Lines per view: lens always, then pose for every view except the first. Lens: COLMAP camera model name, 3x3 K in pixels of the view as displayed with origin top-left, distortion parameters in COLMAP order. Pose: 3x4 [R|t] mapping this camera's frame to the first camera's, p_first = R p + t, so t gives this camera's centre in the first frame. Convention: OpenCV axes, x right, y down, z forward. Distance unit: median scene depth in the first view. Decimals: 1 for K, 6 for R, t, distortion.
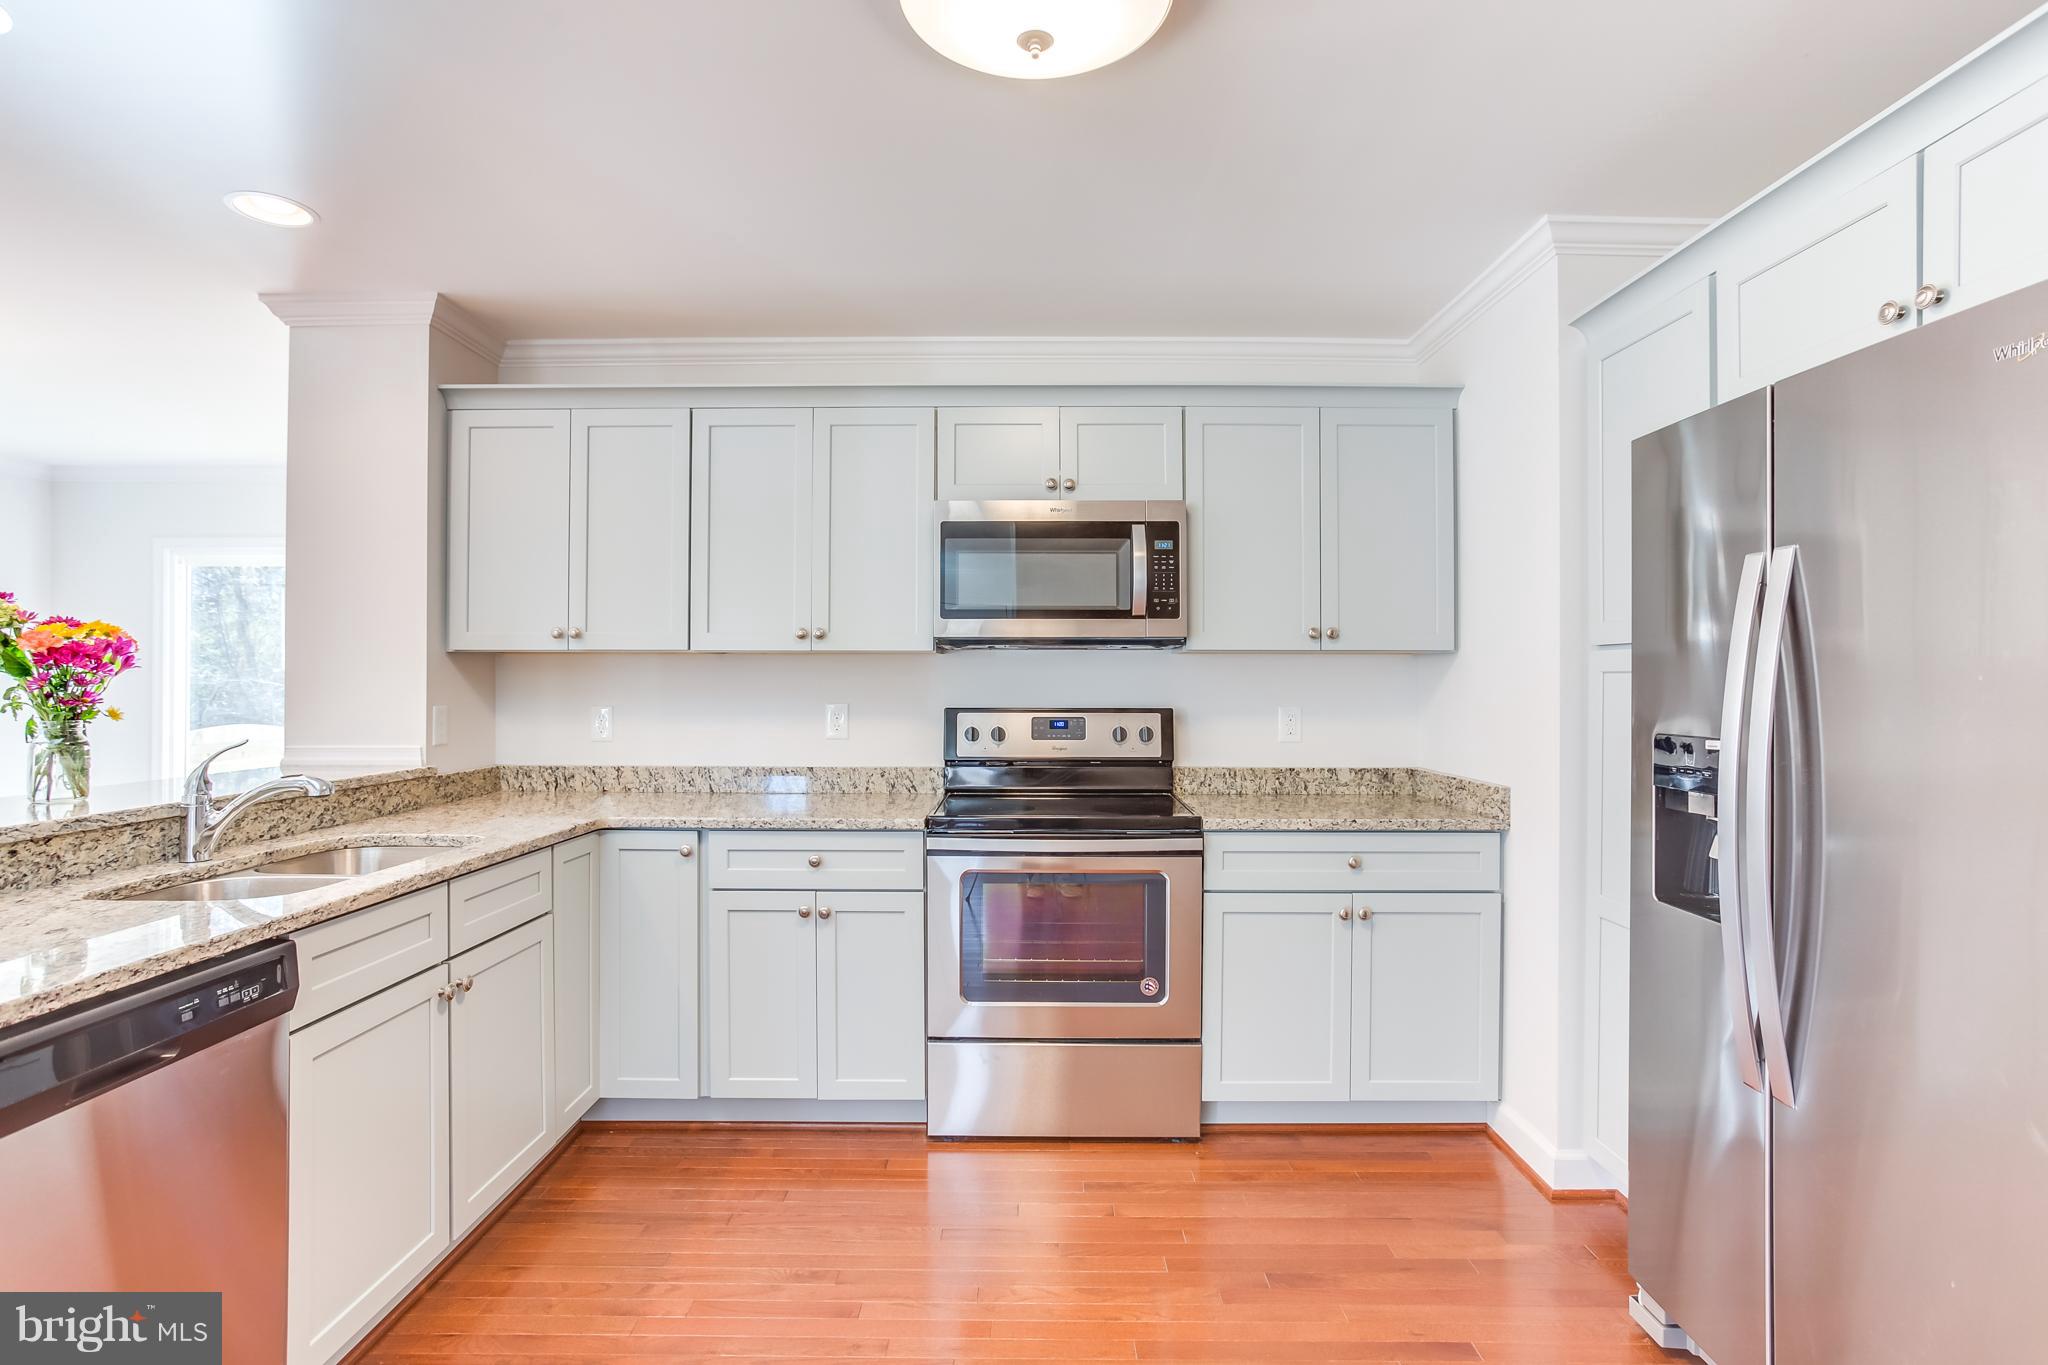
lens RADIAL K [[1017.6, 0, 1018.8], [0, 1017.6, 663.9], [0, 0, 1]] dist [-0.041727, 0.036095]
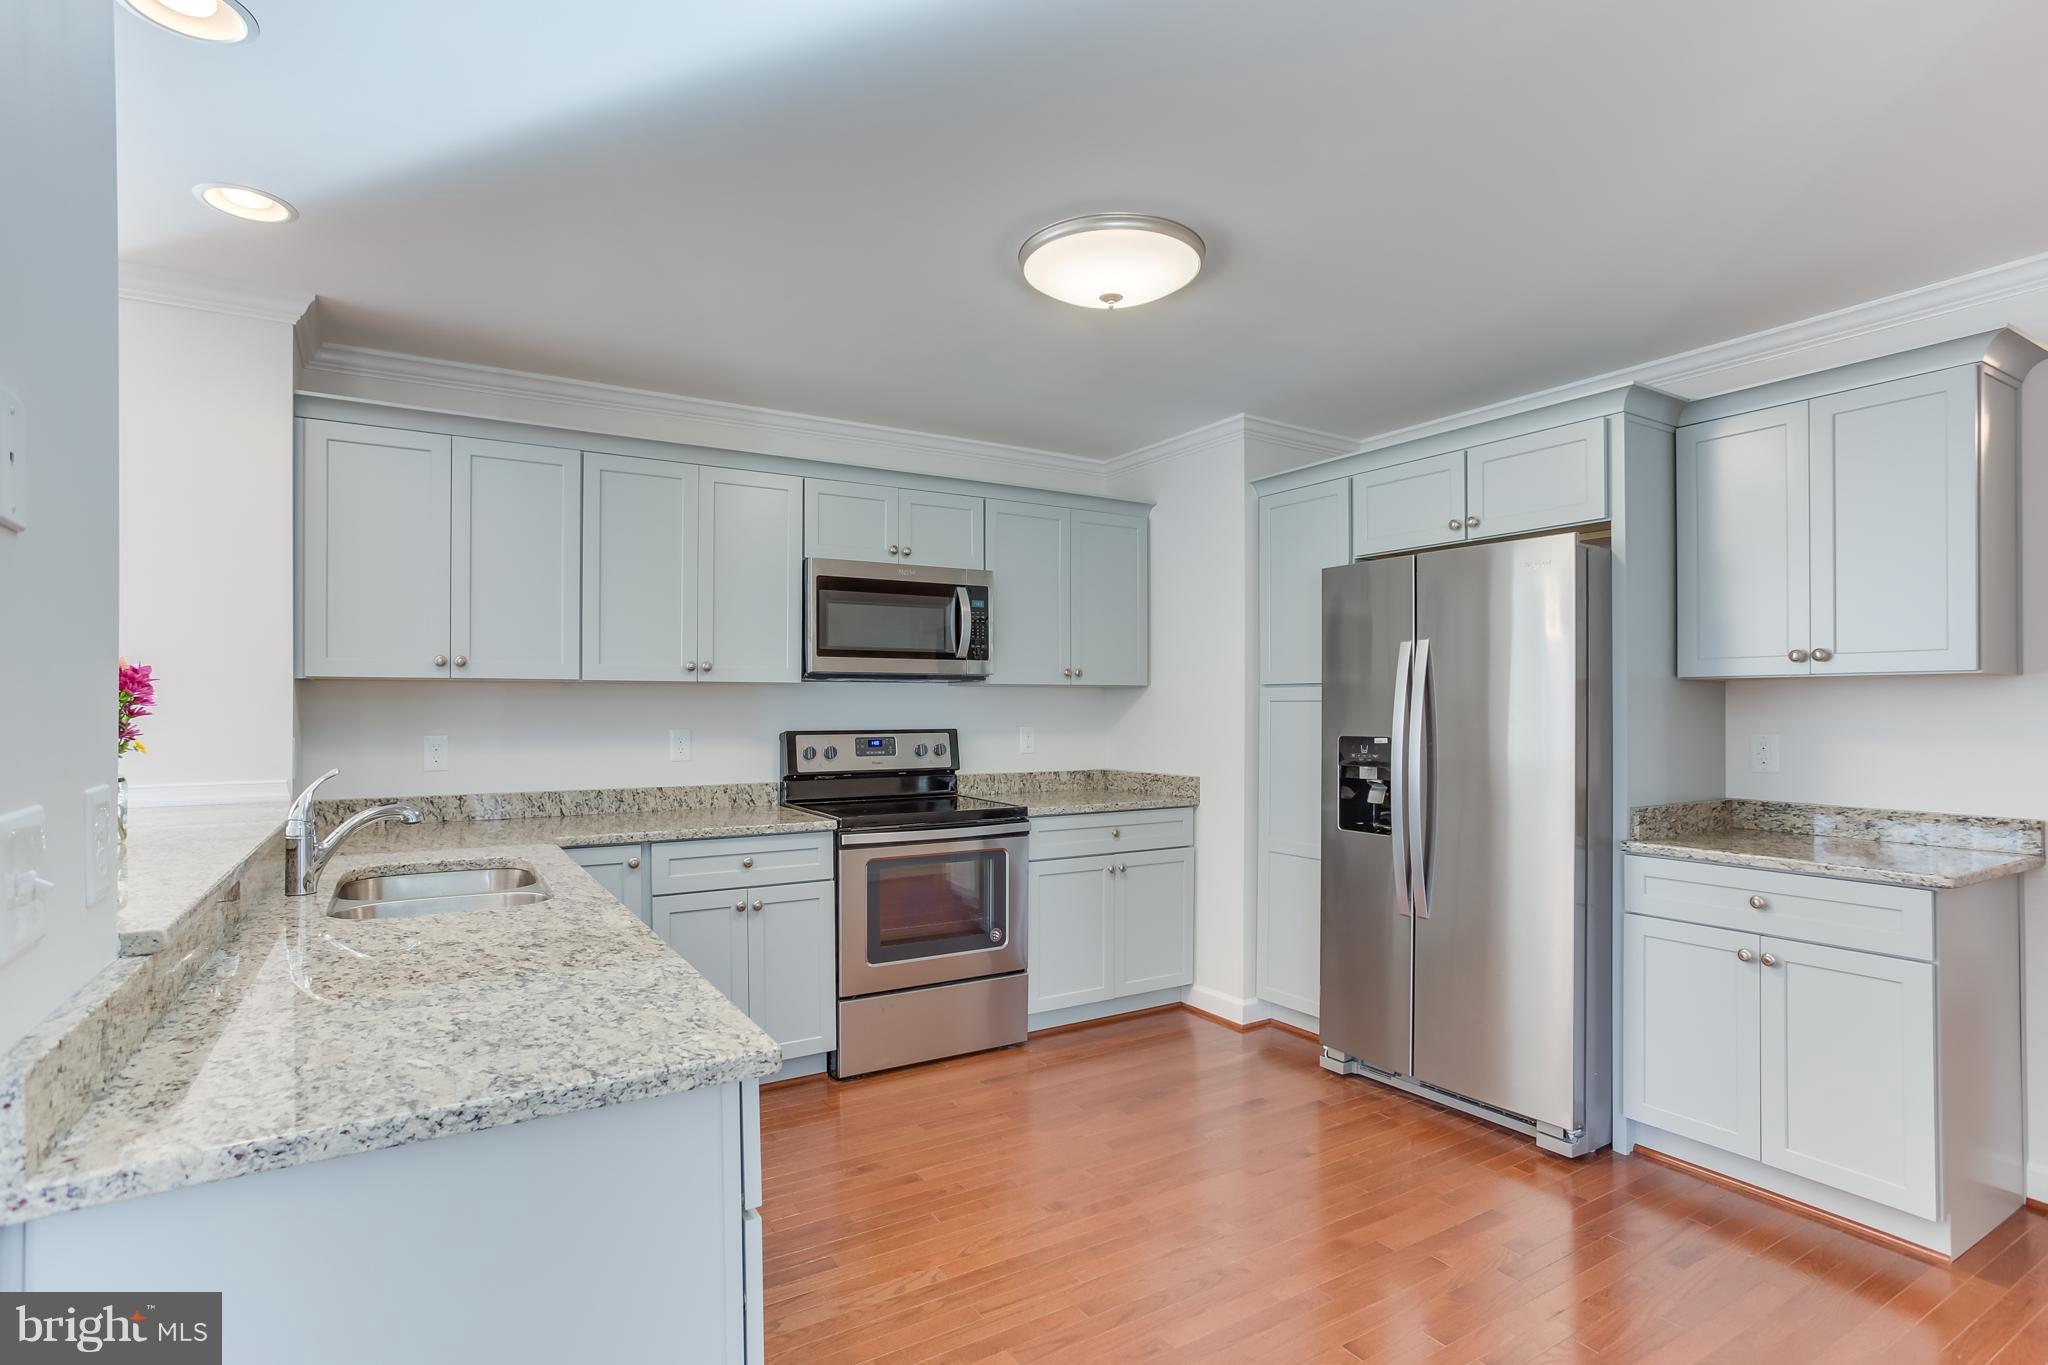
lens RADIAL K [[1000.4, 0, 1031.2], [0, 1000.4, 698.9], [0, 0, 1]] dist [-0.014207, 0.000476]
pose [[0.849909, 0.001714, 0.526926, -0.523365], [-0.007000, 0.999943, 0.008038, -0.005883], [-0.526882, -0.010520, 0.849873, -0.147861]]
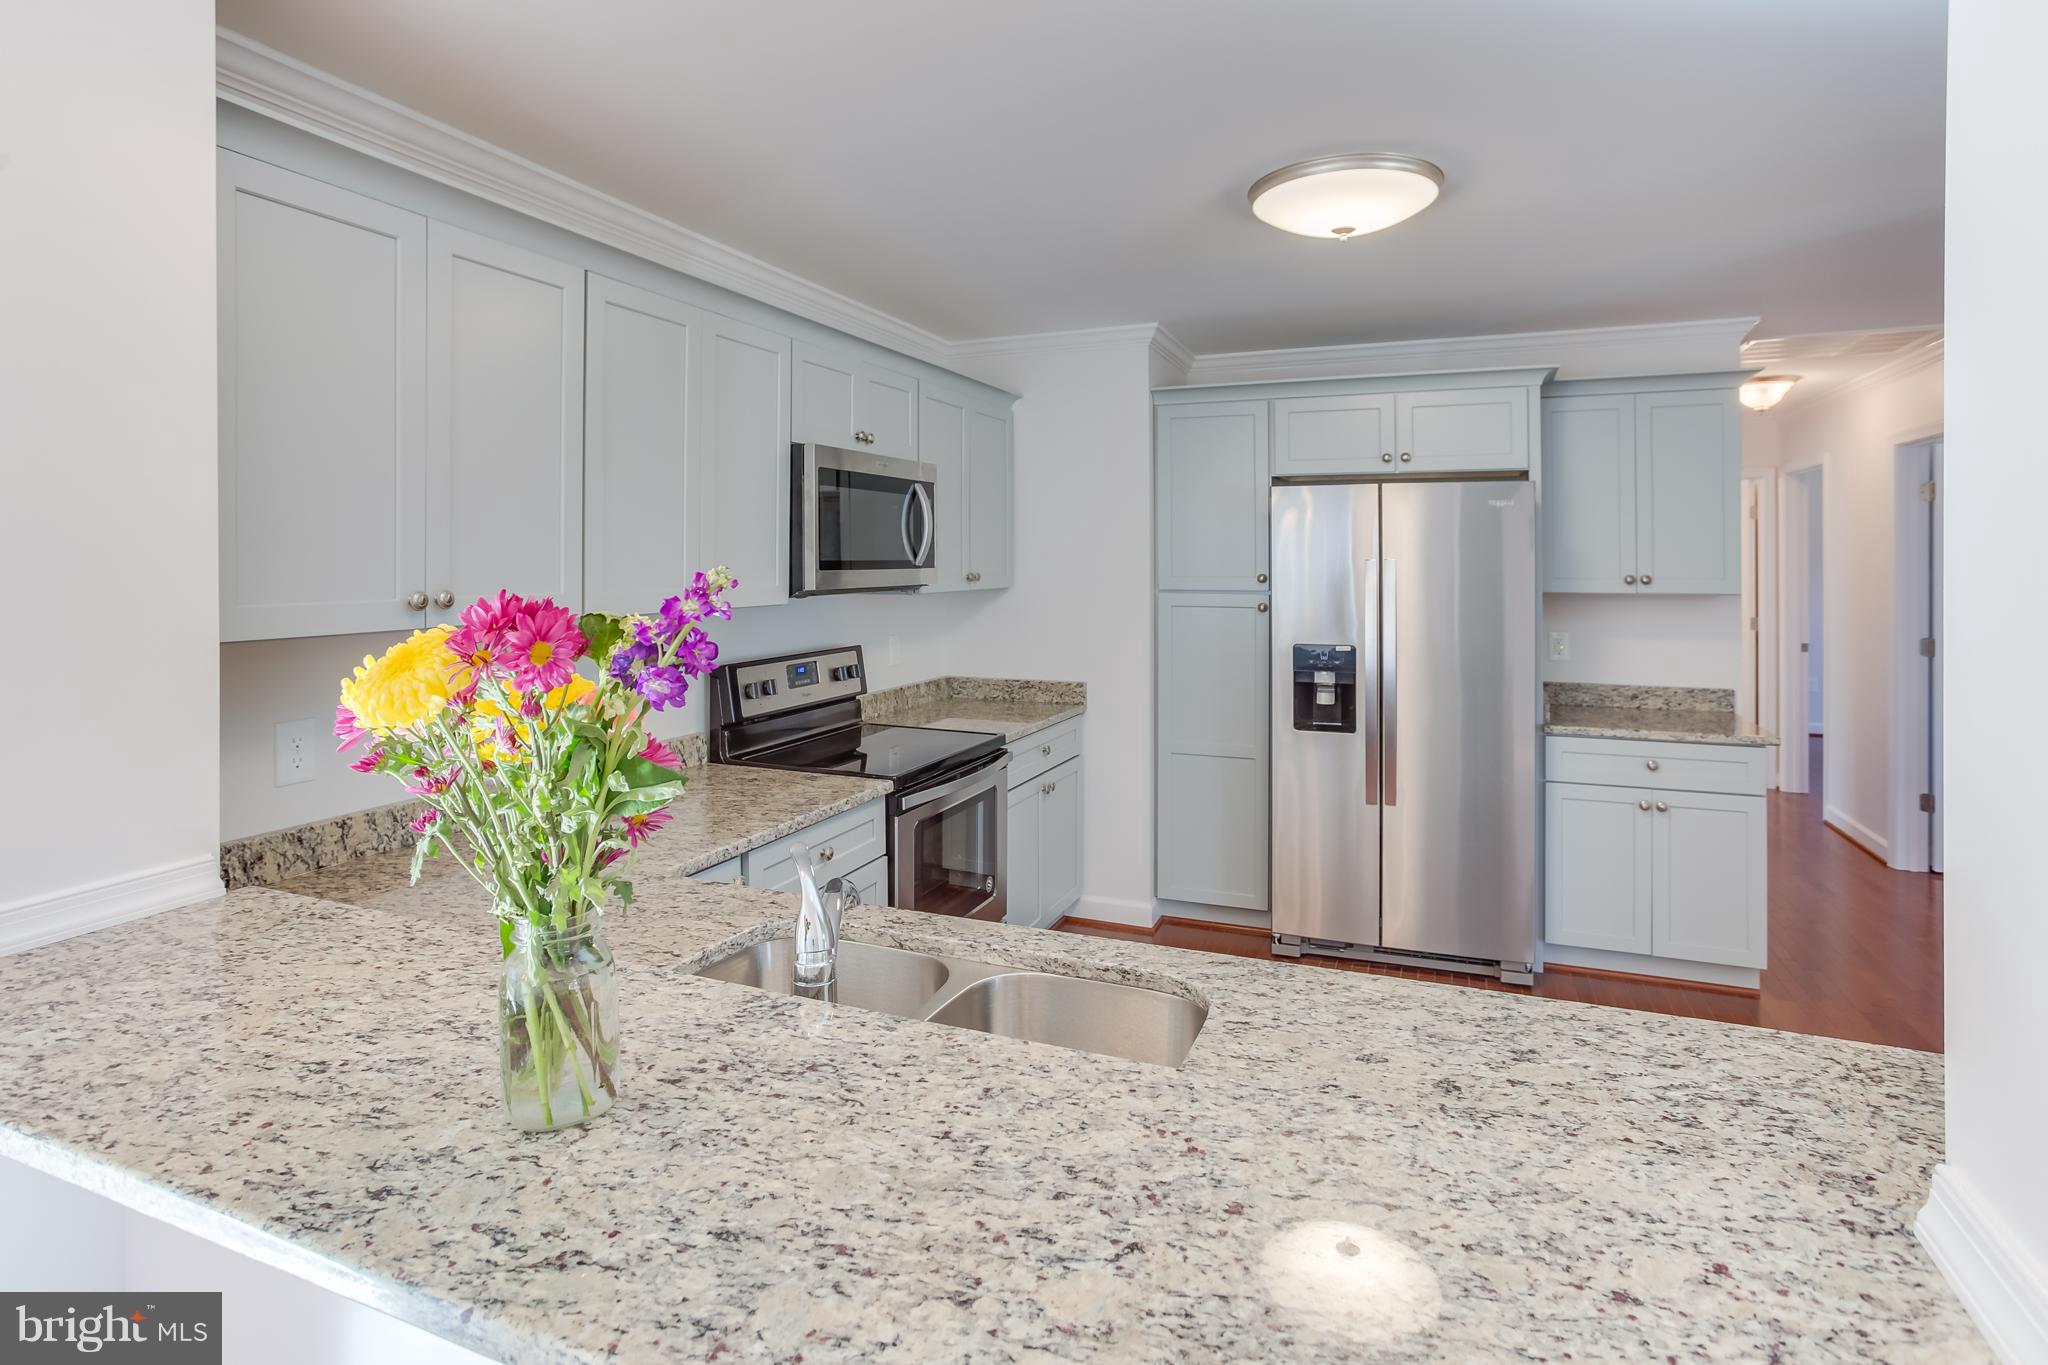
lens RADIAL K [[1019.3, 0, 1032.9], [0, 1019.3, 551.9], [0, 0, 1]] dist [-0.001835, 0.000265]
pose [[0.386375, 0.006301, 0.922320, -0.942478], [-0.015382, 0.999882, -0.000387, -0.069729], [-0.922214, -0.014037, 0.386426, 0.493728]]
